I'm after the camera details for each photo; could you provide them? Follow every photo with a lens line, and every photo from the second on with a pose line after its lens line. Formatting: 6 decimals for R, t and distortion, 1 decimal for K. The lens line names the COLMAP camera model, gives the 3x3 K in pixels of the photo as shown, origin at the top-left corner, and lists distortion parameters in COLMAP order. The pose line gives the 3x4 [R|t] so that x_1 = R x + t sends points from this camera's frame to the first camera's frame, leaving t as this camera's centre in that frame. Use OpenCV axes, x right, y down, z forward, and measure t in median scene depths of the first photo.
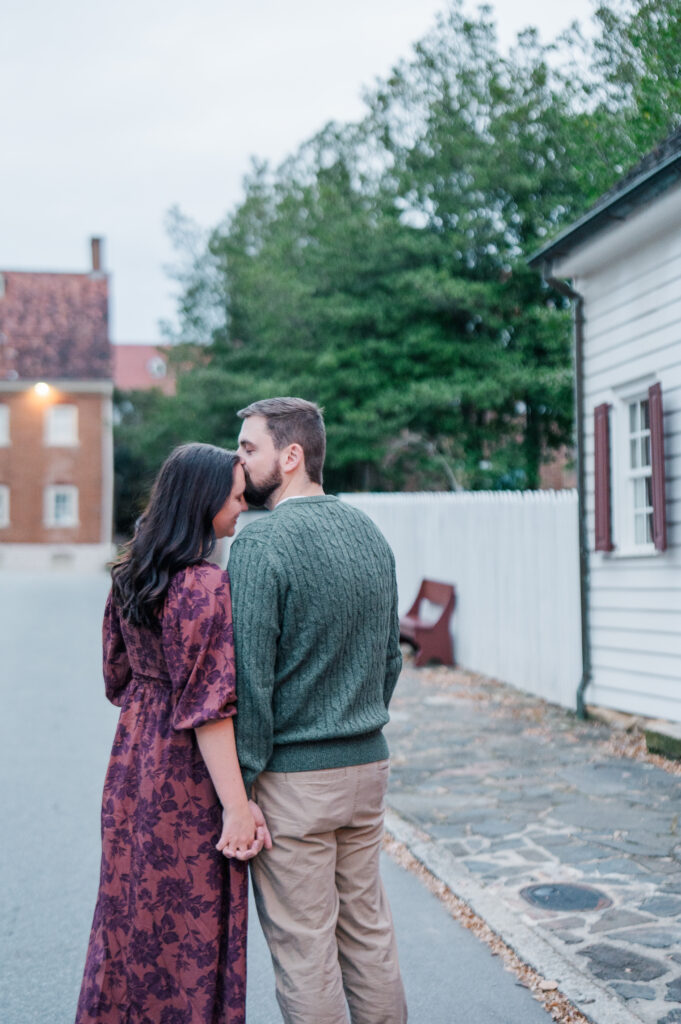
lens RADIAL K [[1515.0, 0, 340.5], [0, 1515.0, 512.0], [0, 0, 1]] dist [-0.010830, 0.054341]
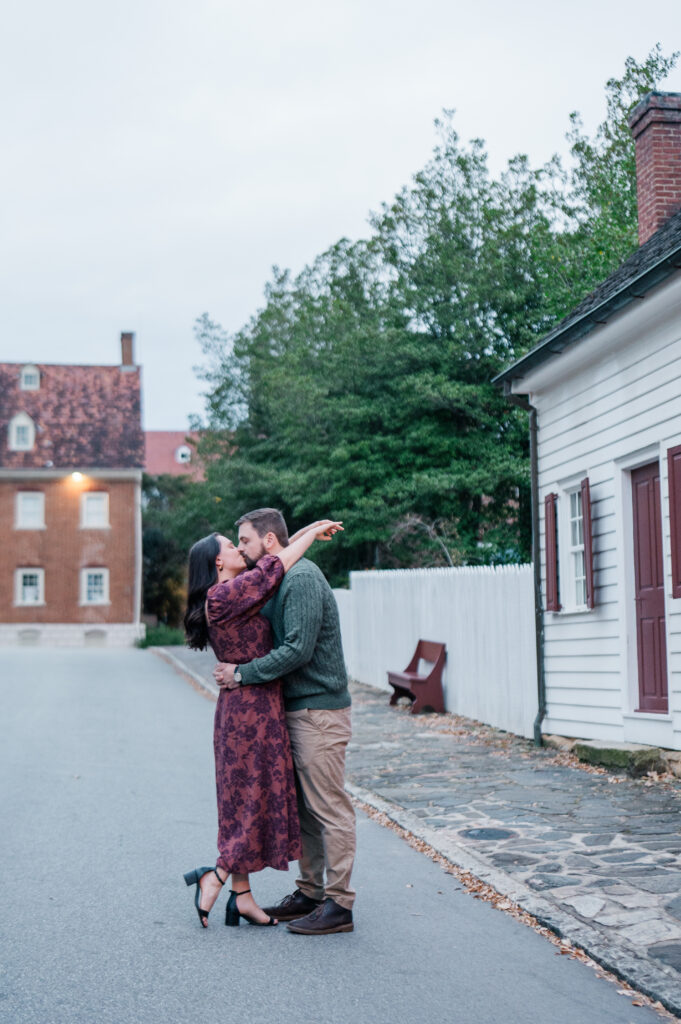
lens RADIAL K [[1515.0, 0, 340.5], [0, 1515.0, 512.0], [0, 0, 1]] dist [-0.010830, 0.054341]
pose [[0.999884, -0.006420, -0.013840, 0.007560], [0.005665, 0.998529, -0.053923, 0.005577], [0.014166, 0.053838, 0.998449, -0.138788]]
